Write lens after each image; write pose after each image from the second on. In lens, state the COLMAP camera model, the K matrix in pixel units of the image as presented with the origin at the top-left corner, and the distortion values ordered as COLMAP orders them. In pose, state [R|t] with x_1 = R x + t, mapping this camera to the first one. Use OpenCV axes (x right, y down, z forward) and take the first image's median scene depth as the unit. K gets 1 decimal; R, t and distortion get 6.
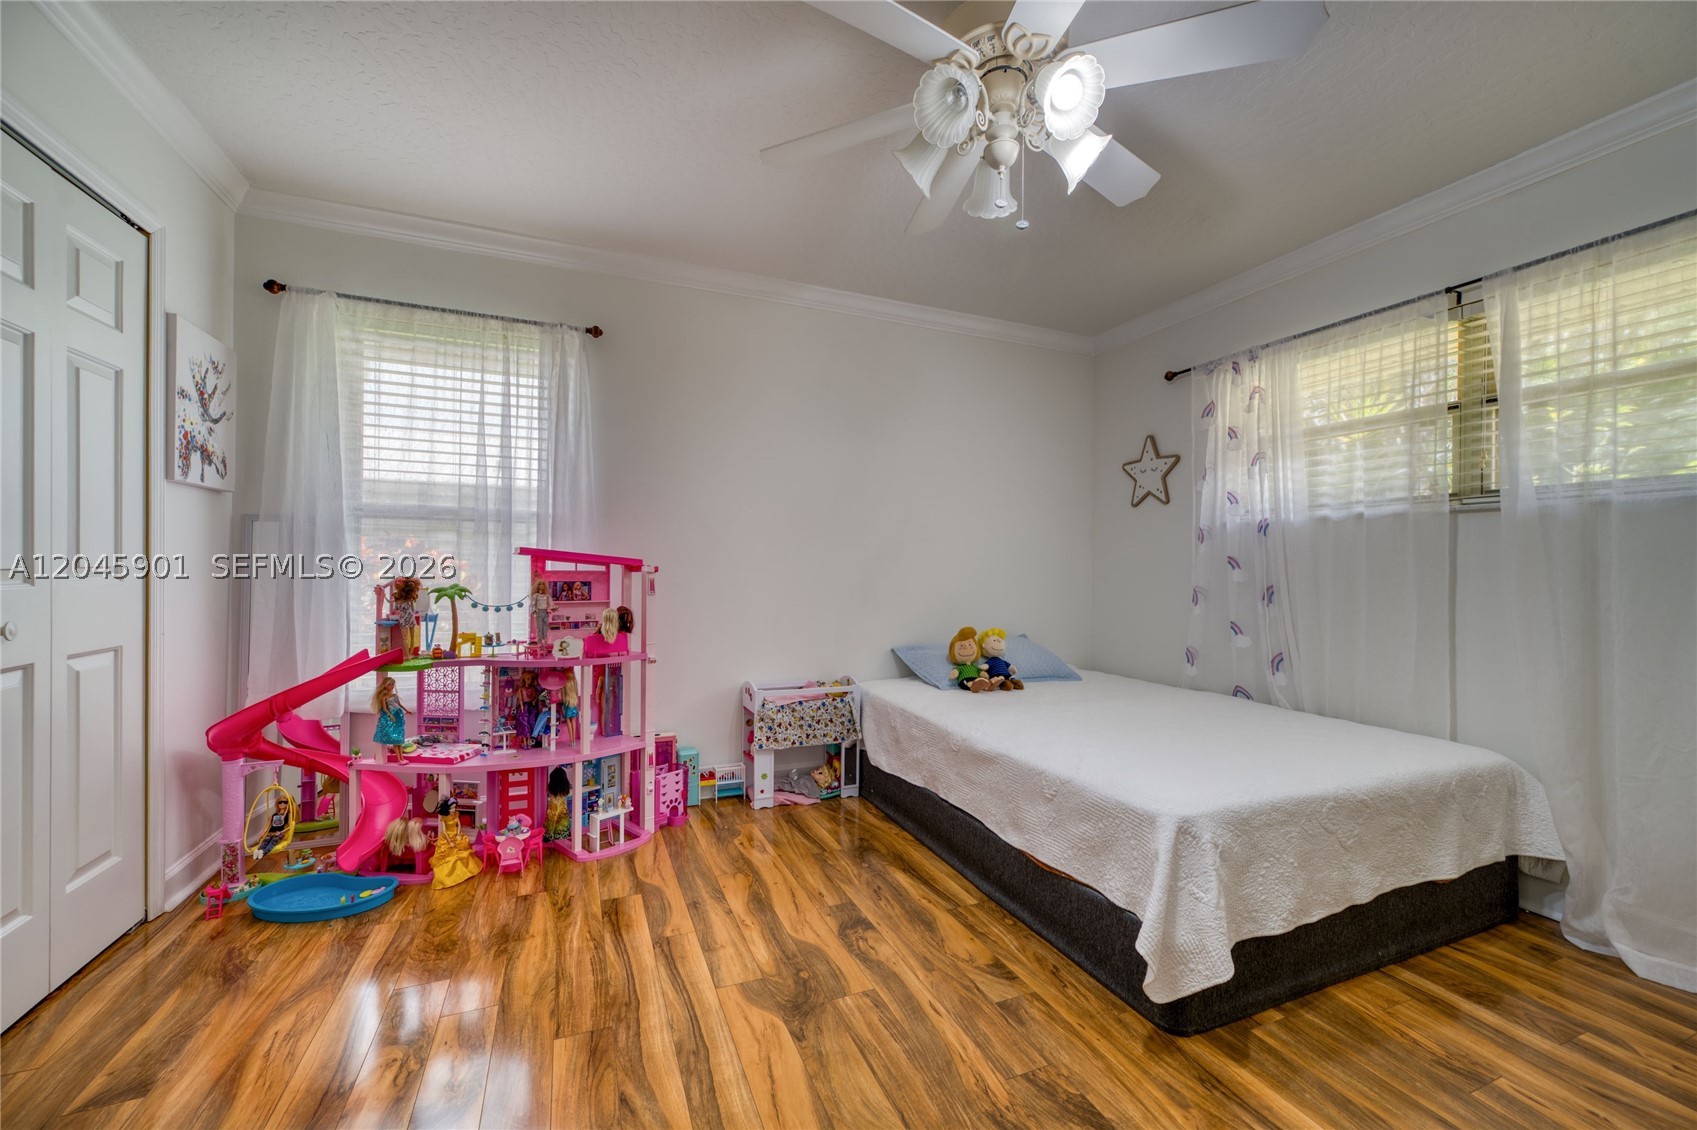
lens RADIAL K [[689.9, 0, 848.5], [0, 689.9, 565.0], [0, 0, 1]] dist [-0.002647, -0.000014]
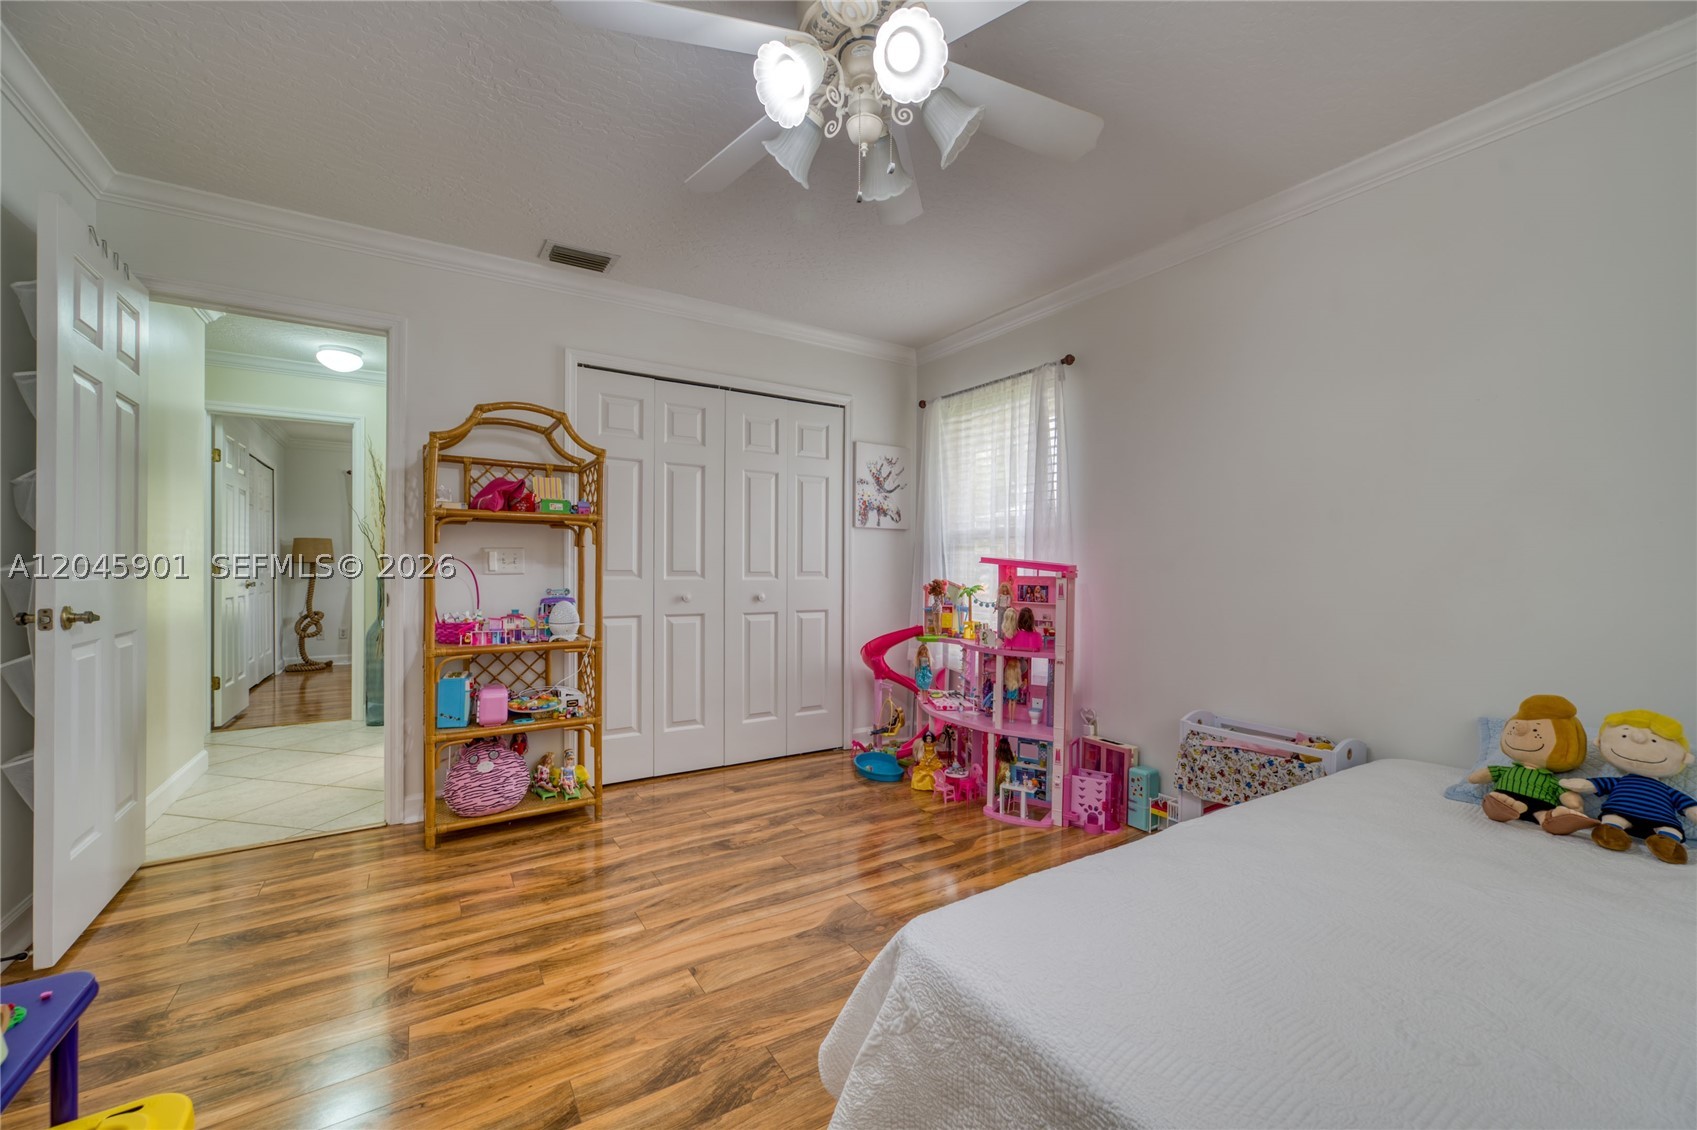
lens RADIAL K [[674.8, 0, 837.8], [0, 674.8, 572.6], [0, 0, 1]] dist [-0.016672, 0.006246]
pose [[0.153076, -0.001606, -0.988213, 0.790588], [-0.006952, 0.999972, -0.002702, 0.008890], [0.988190, 0.007283, 0.153060, 0.587086]]
